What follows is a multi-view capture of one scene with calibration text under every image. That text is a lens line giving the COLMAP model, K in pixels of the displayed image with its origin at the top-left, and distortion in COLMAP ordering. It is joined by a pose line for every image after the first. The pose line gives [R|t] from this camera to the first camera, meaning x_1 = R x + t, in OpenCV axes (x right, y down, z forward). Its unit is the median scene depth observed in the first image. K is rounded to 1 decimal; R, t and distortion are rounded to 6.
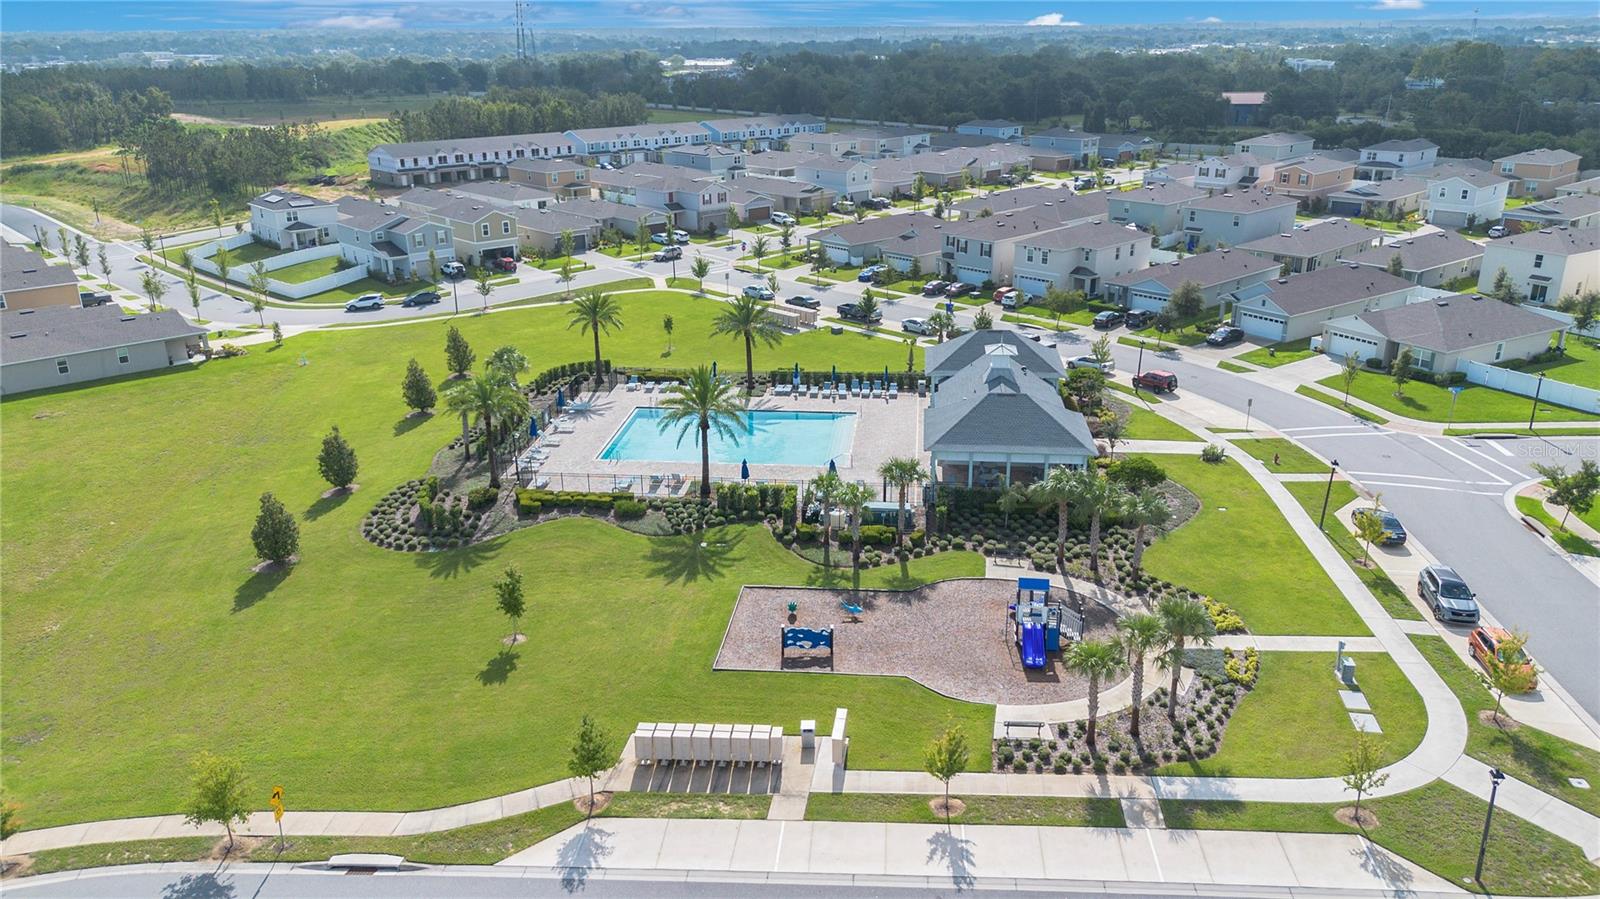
lens RADIAL K [[1145.1, 0, 811.2], [0, 1145.1, 456.0], [0, 0, 1]] dist [0.059441, -0.053695]
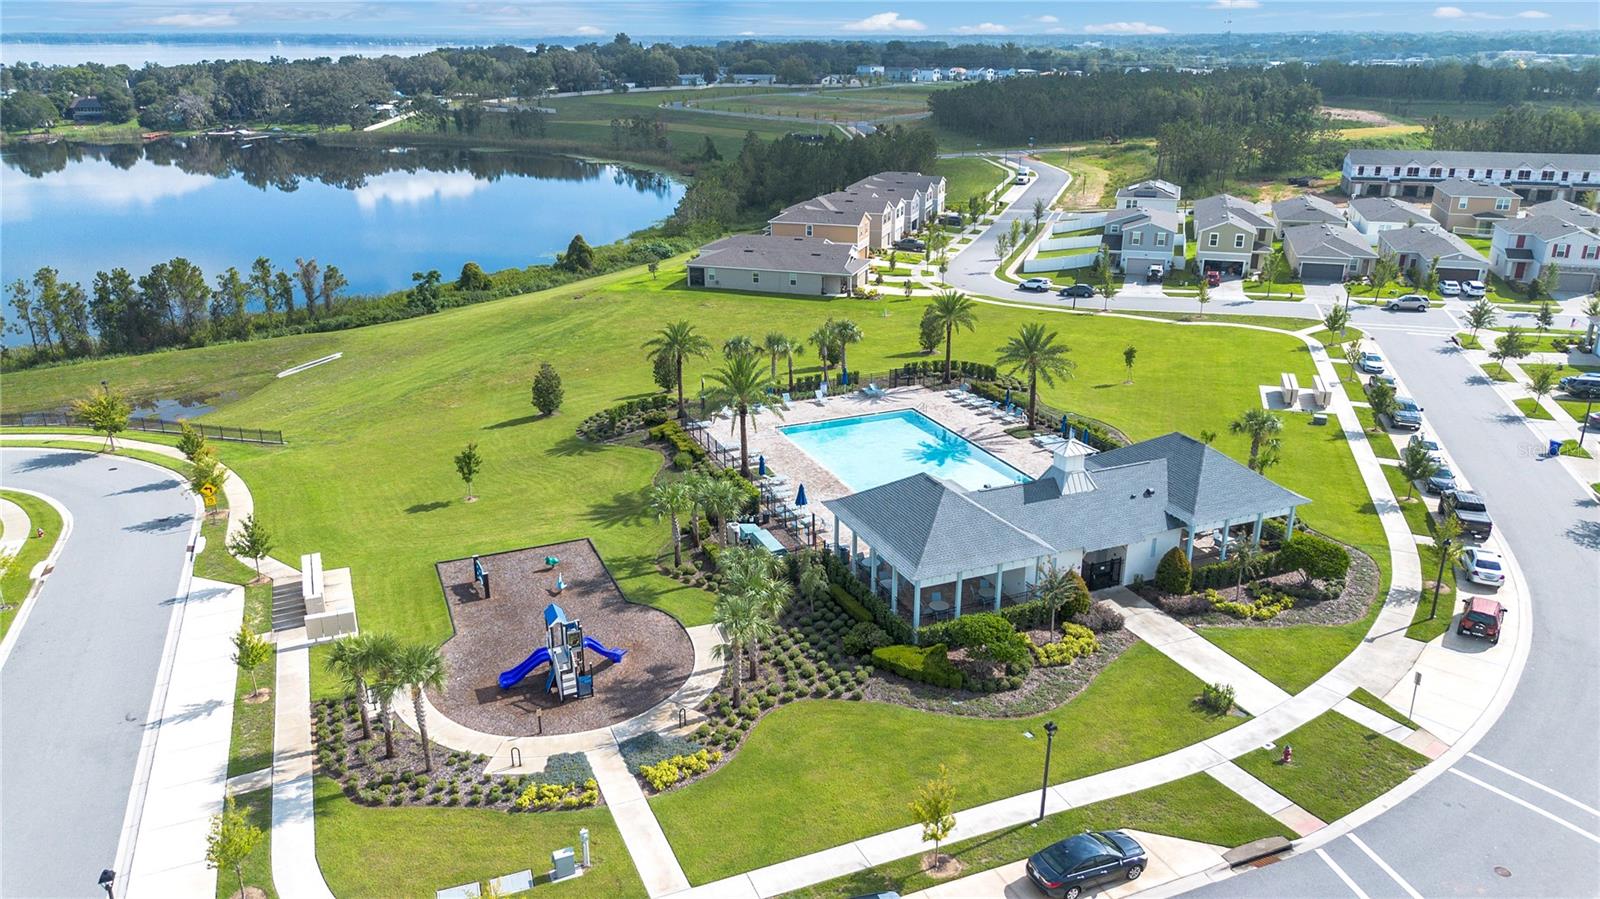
lens RADIAL K [[1145.1, 0, 799.6], [0, 1145.1, 460.0], [0, 0, 1]] dist [0.059441, -0.053695]
pose [[0.478838, 0.311336, -0.820844, 0.613891], [-0.307519, 0.935248, 0.175338, -0.141064], [0.822281, 0.168466, 0.543574, 0.377016]]
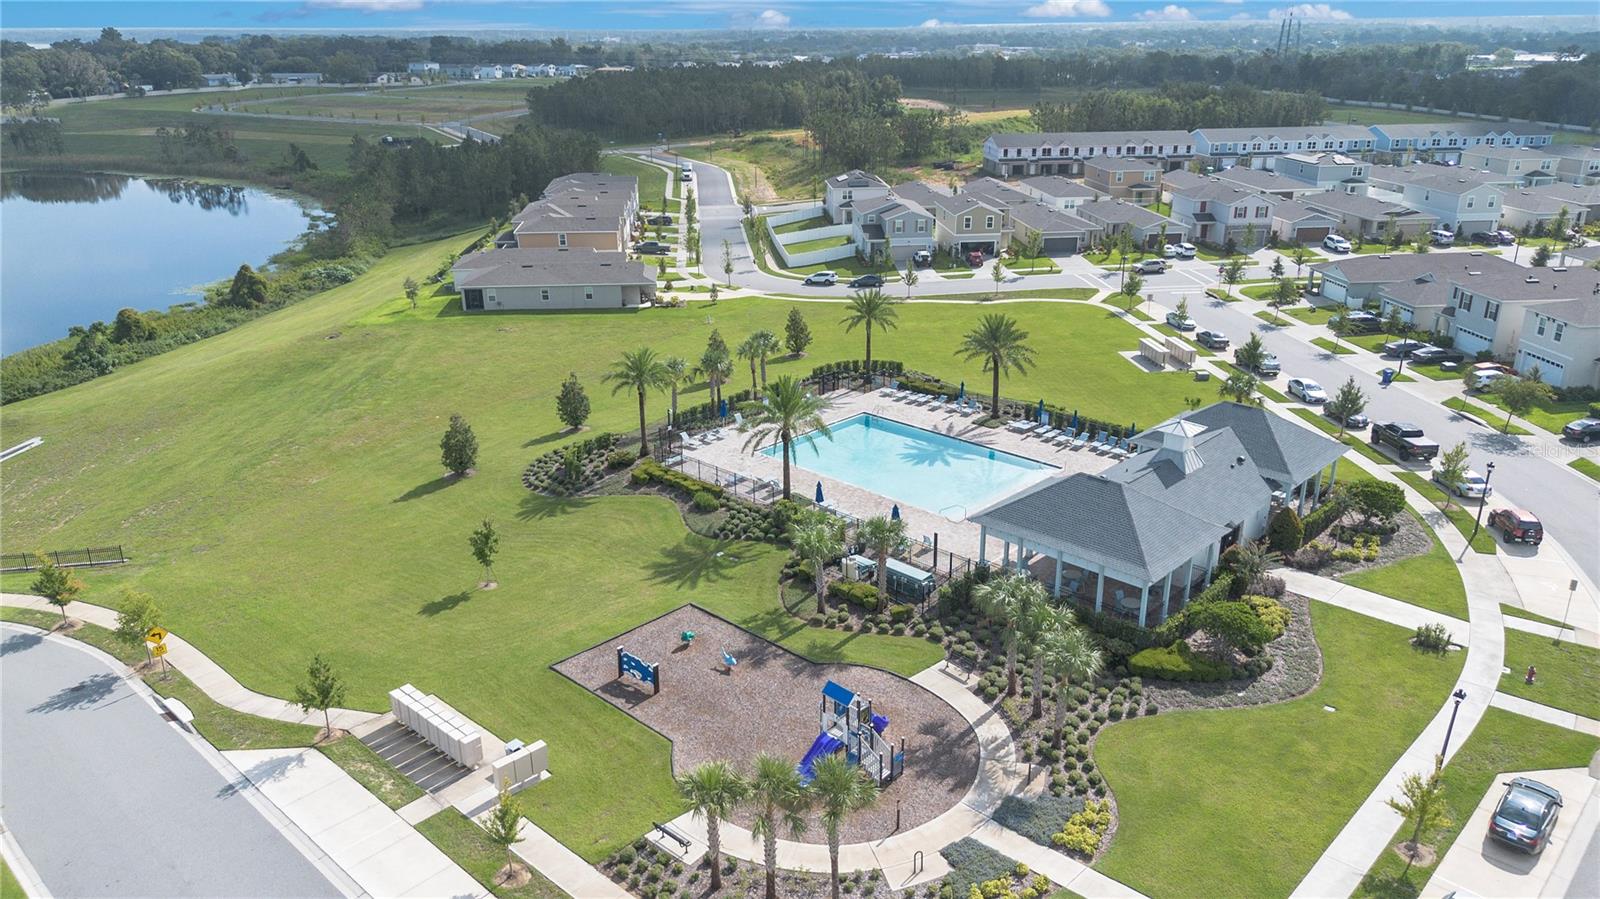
lens RADIAL K [[1145.1, 0, 803.6], [0, 1145.1, 456.4], [0, 0, 1]] dist [0.059441, -0.053695]
pose [[0.785223, 0.218680, -0.579313, 0.367874], [-0.215035, 0.973640, 0.076065, -0.067379], [0.580676, 0.064845, 0.811548, 0.179823]]
